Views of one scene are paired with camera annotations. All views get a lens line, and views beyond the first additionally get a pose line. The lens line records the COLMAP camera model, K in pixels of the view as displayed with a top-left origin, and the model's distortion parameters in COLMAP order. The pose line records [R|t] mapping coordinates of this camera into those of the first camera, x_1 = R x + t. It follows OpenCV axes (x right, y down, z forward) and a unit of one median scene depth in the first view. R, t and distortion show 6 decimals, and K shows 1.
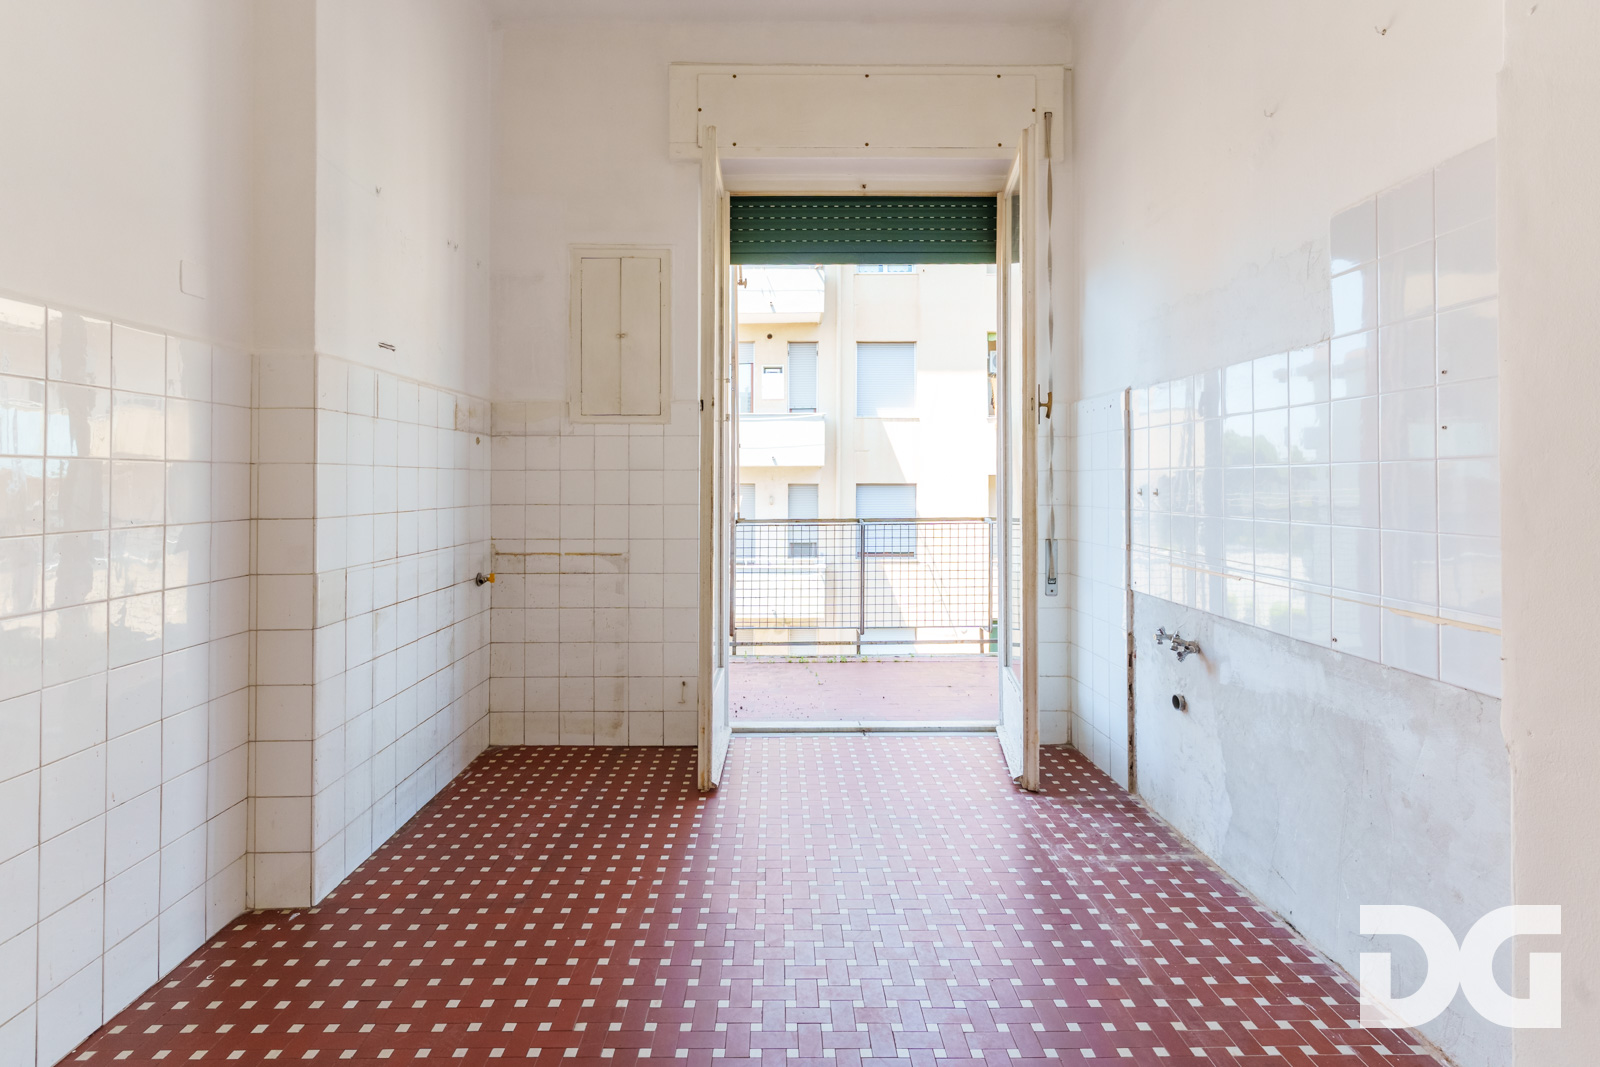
lens RADIAL K [[797.3, 0, 778.1], [0, 797.3, 476.3], [0, 0, 1]] dist [0.000614, 0.001222]
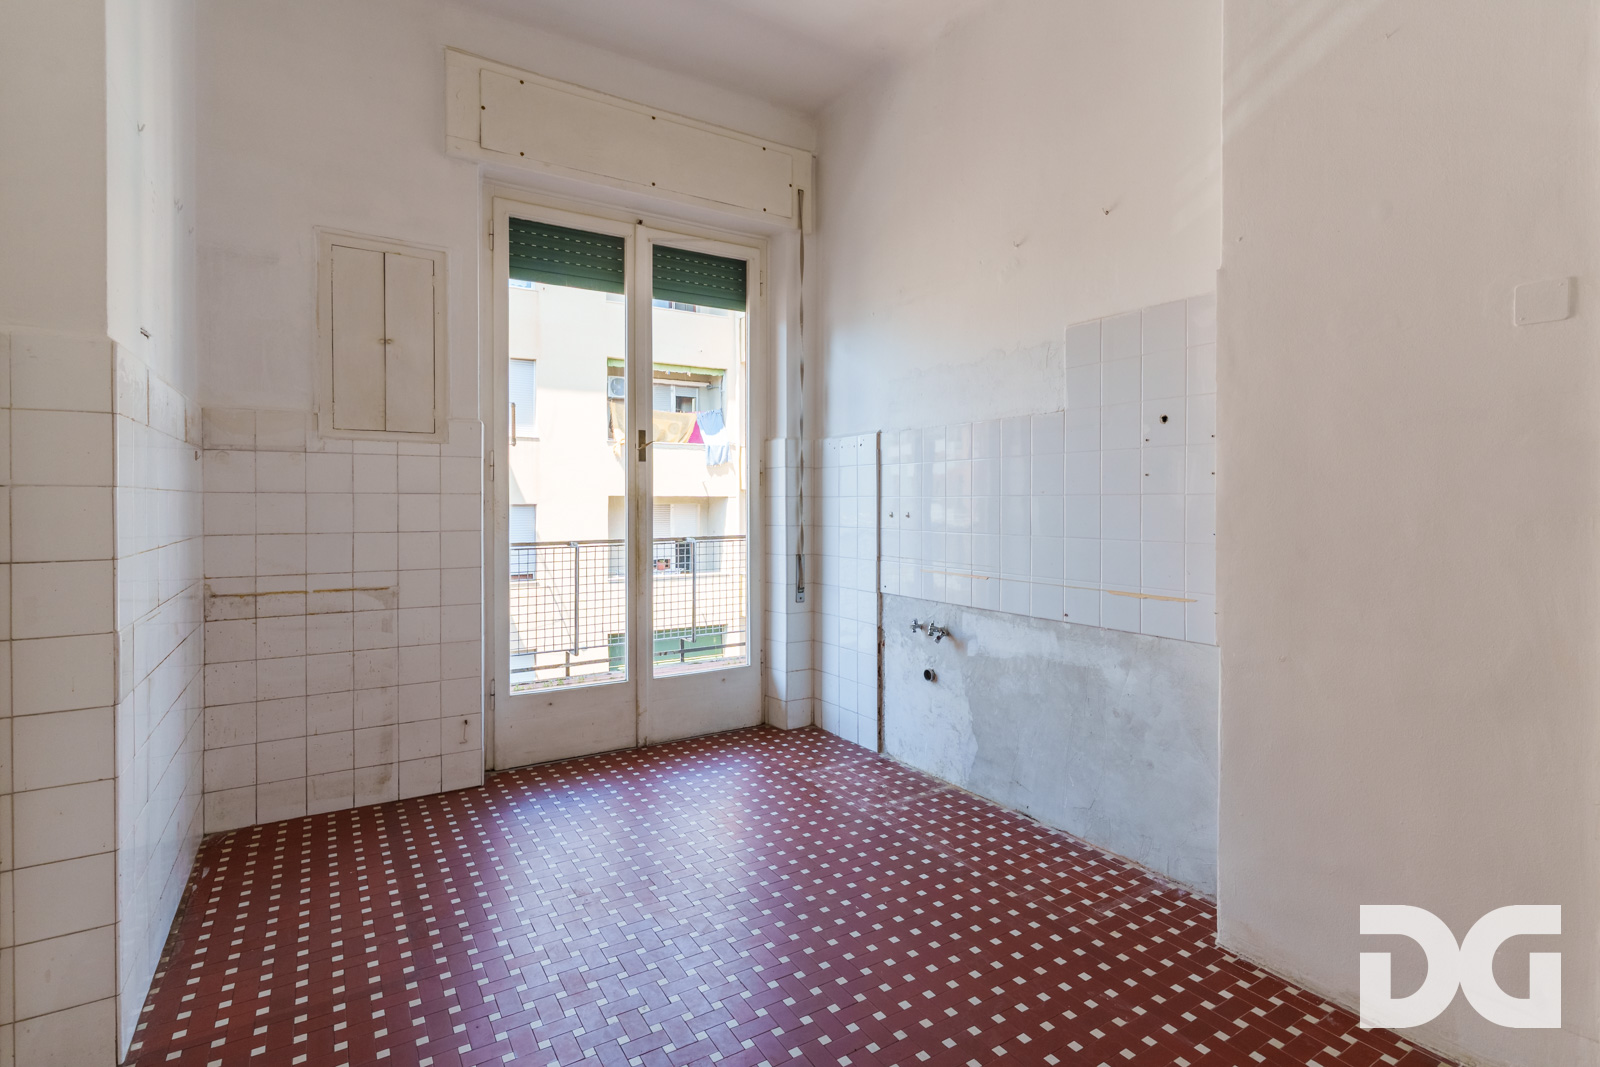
lens RADIAL K [[778.8, 0, 810.1], [0, 778.8, 511.1], [0, 0, 1]] dist [-0.001716, 0.001086]
pose [[0.848637, -0.004690, 0.528954, -0.299736], [-0.005378, 0.999833, 0.017492, -0.006539], [-0.528948, -0.017689, 0.848470, 0.018358]]
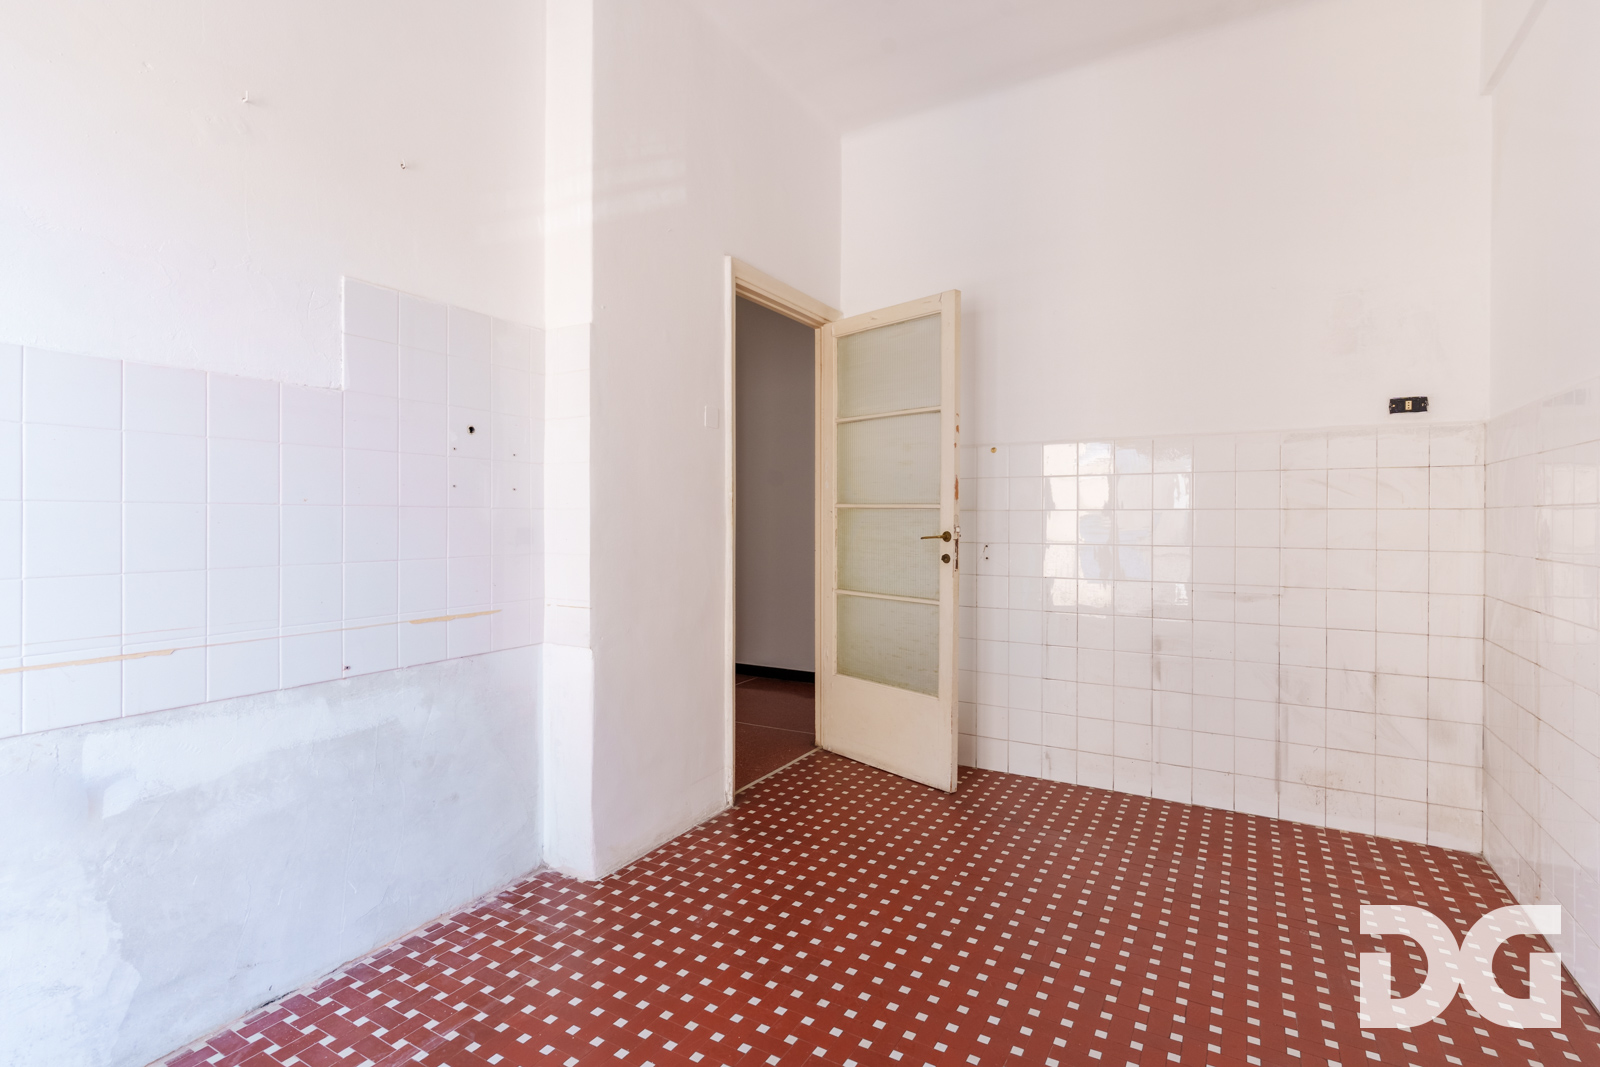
lens RADIAL K [[778.8, 0, 810.1], [0, 778.8, 511.1], [0, 0, 1]] dist [-0.001716, 0.001086]
pose [[-0.868769, -0.000268, 0.495217, -0.244008], [-0.008119, 0.999873, -0.013702, 0.000036], [-0.495150, -0.015924, -0.868661, 1.033715]]
